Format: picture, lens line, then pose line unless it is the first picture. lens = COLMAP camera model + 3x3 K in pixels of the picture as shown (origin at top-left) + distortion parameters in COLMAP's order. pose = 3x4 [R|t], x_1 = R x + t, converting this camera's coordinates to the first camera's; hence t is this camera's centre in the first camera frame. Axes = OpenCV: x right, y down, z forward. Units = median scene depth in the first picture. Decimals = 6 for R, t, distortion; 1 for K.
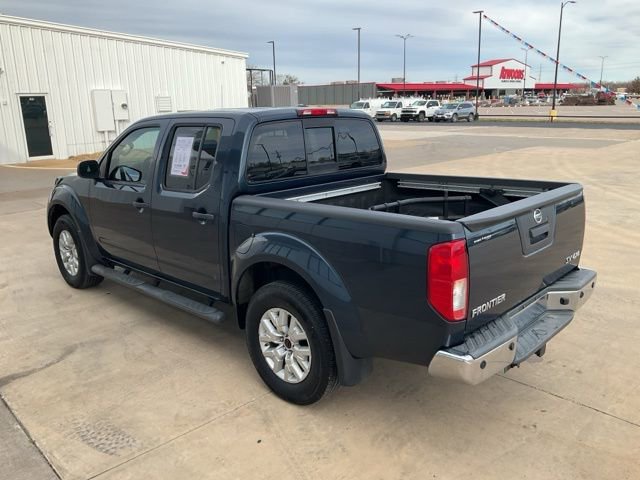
lens RADIAL K [[527.8, 0, 318.1], [0, 527.8, 239.7], [0, 0, 1]] dist [0.069951, -0.130419]
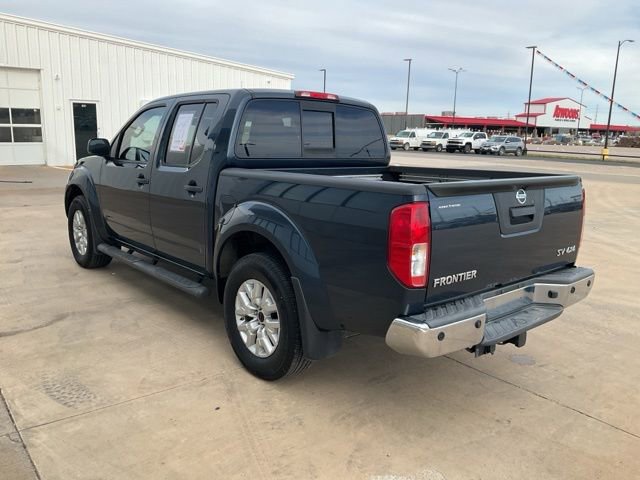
lens RADIAL K [[527.8, 0, 318.1], [0, 527.8, 239.7], [0, 0, 1]] dist [0.069951, -0.130419]
pose [[0.994675, 0.065839, -0.079294, 0.100239], [-0.069852, 0.996356, -0.048940, 0.080574], [0.075783, 0.054218, 0.995649, 0.018616]]
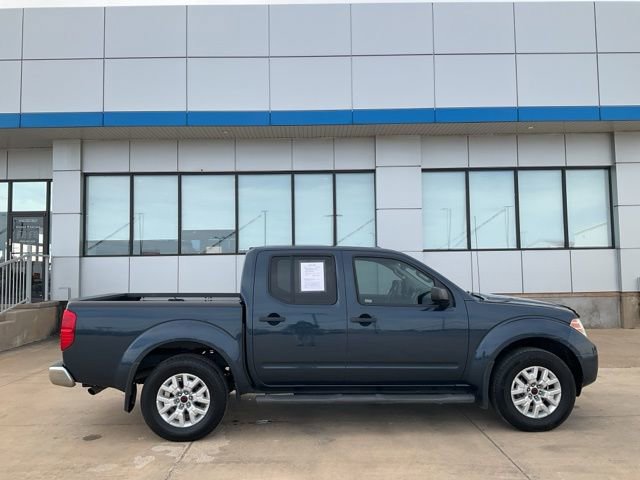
lens RADIAL K [[527.8, 0, 318.1], [0, 527.8, 239.7], [0, 0, 1]] dist [0.069951, -0.130419]
pose [[-0.693371, -0.013560, -0.720453, 0.964573], [-0.153621, 0.979619, 0.129409, -0.504146], [0.704015, 0.200405, -0.681323, 2.191522]]
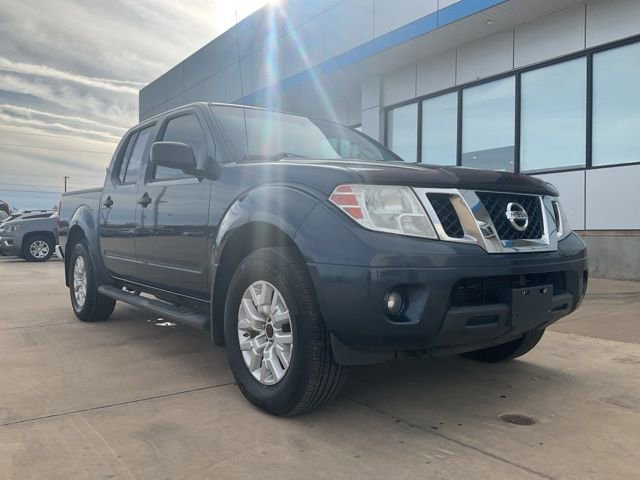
lens RADIAL K [[527.8, 0, 318.1], [0, 527.8, 239.7], [0, 0, 1]] dist [0.069951, -0.130419]
pose [[-0.988559, 0.017373, 0.149828, -0.501325], [0.055116, 0.966257, 0.251614, -0.321497], [-0.140401, 0.256994, -0.956160, 2.332088]]
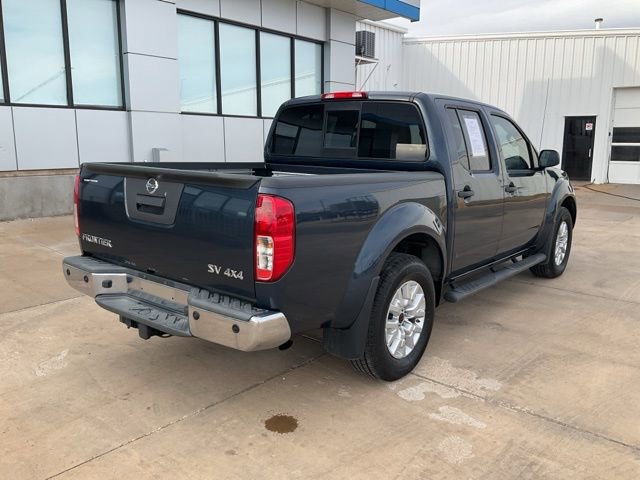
lens RADIAL K [[527.8, 0, 318.1], [0, 527.8, 239.7], [0, 0, 1]] dist [0.069951, -0.130419]
pose [[0.079260, 0.201056, -0.976368, 1.052621], [-0.257275, 0.950393, 0.174822, -0.148148], [0.963082, 0.237339, 0.127054, 0.910630]]
